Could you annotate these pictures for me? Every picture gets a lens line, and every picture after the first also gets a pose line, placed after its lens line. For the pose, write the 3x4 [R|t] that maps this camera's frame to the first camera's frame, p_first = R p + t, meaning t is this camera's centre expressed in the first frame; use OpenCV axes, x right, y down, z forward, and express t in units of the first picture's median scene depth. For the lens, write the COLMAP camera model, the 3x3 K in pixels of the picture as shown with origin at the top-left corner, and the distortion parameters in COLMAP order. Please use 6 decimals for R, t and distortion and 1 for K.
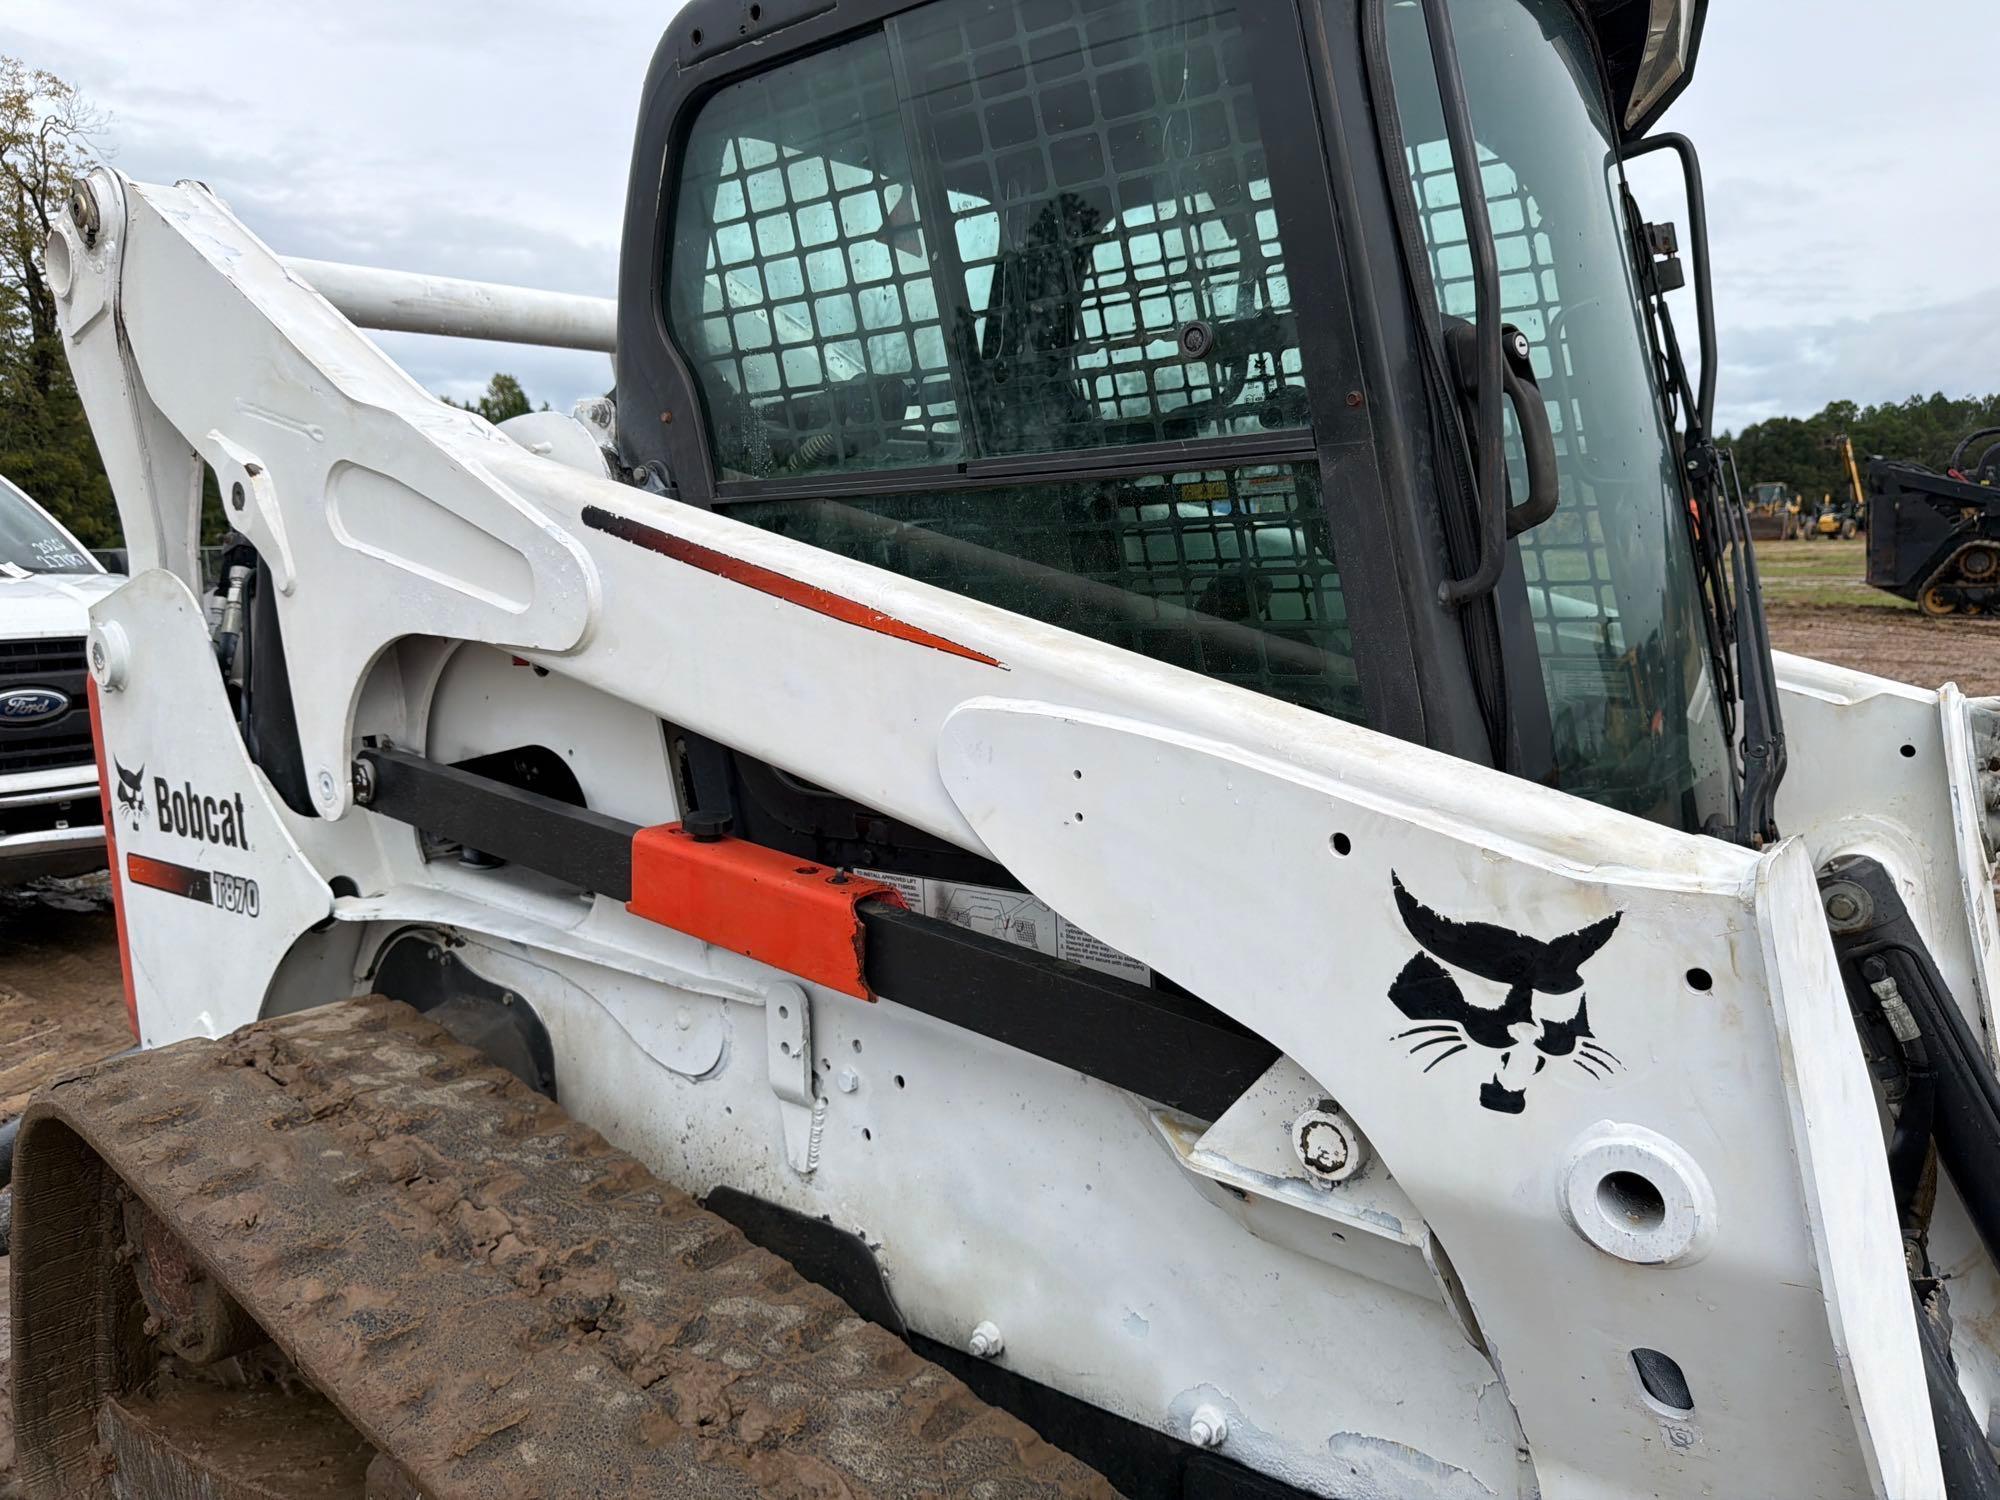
lens RADIAL K [[1423.9, 0, 978.9], [0, 1423.9, 745.2], [0, 0, 1]] dist [0.039234, -0.049540]
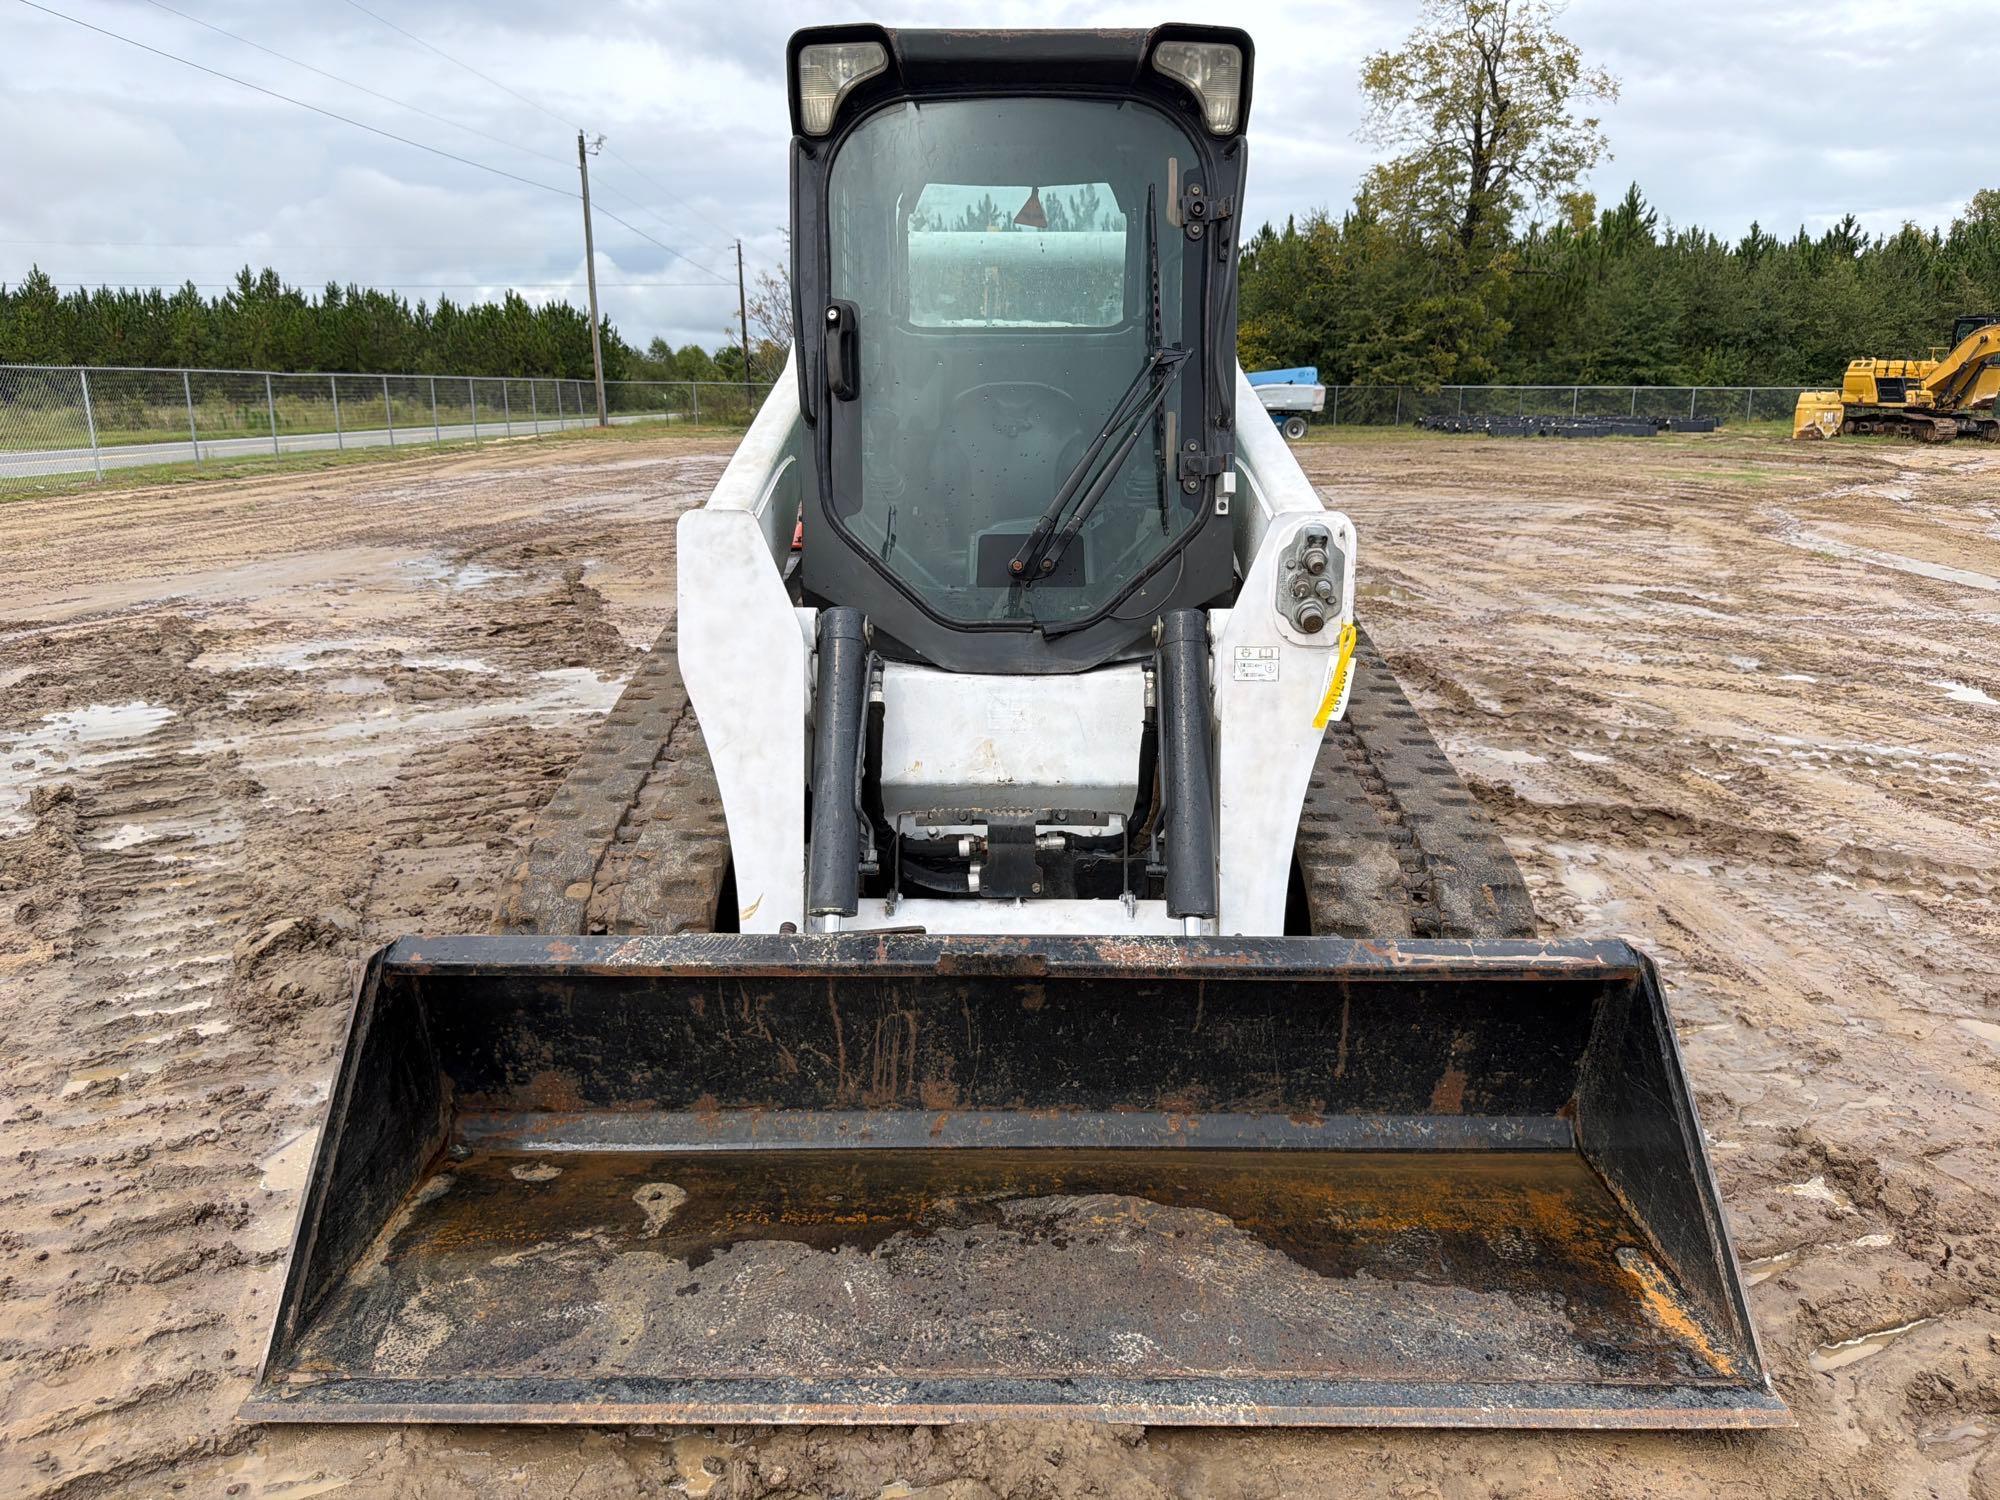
lens RADIAL K [[1423.9, 0, 996.3], [0, 1423.9, 754.5], [0, 0, 1]] dist [0.039234, -0.049540]
pose [[0.610353, 0.218736, -0.761330, 1.583616], [-0.129900, 0.975746, 0.176199, -0.015013], [0.781406, -0.008647, 0.623963, -0.171116]]
